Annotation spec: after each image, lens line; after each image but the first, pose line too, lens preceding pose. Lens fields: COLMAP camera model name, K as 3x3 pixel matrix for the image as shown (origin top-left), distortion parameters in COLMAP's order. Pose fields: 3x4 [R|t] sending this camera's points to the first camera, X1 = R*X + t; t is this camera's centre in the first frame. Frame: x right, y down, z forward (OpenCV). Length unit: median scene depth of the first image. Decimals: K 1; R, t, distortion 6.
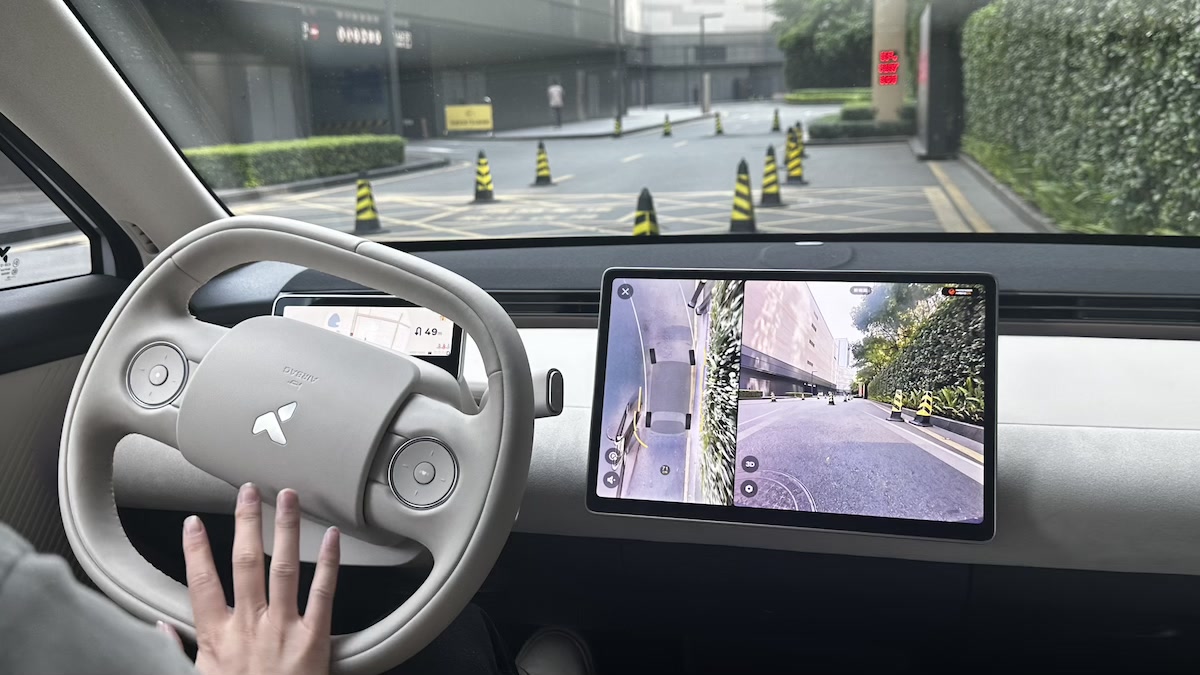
lens RADIAL K [[1132.3, 0, 600.0], [0, 1132.3, 337.5], [0, 0, 1]] dist [0.092206, 0.000878]
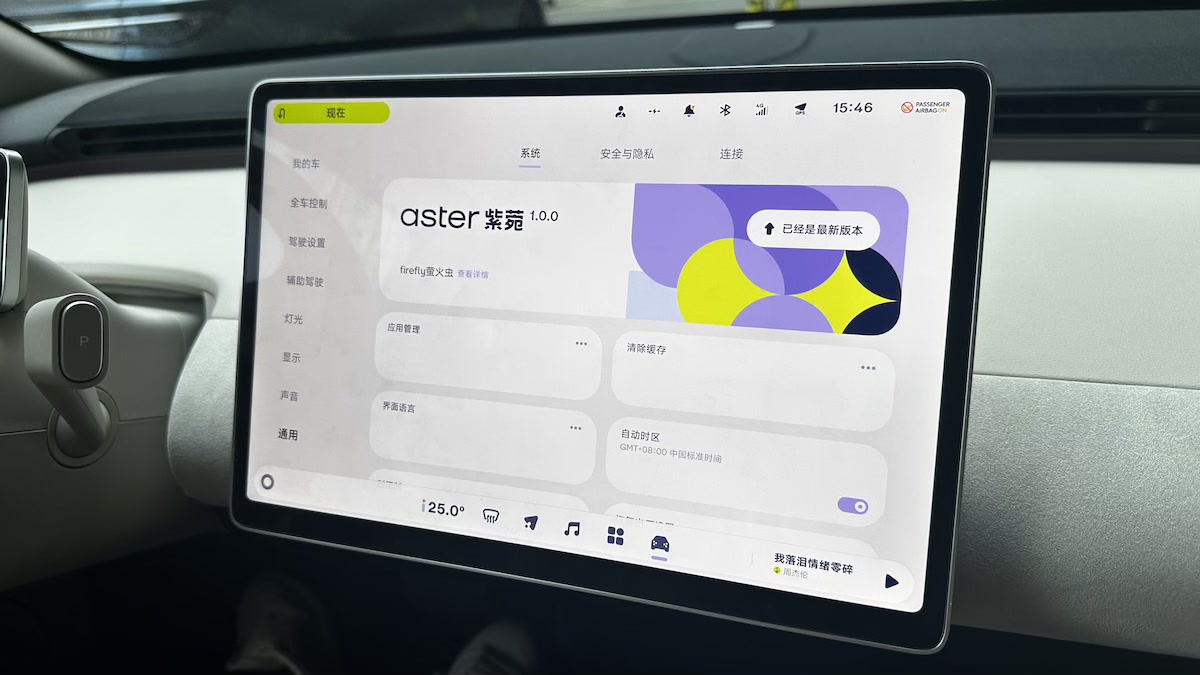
lens RADIAL K [[851.2, 0, 600.6], [0, 851.2, 334.2], [0, 0, 1]] dist [0.000763, -0.005379]
pose [[0.991760, -0.004046, -0.128050, 0.230720], [0.034157, 0.971673, 0.233848, -0.035484], [0.123476, -0.236295, 0.963804, 0.625660]]
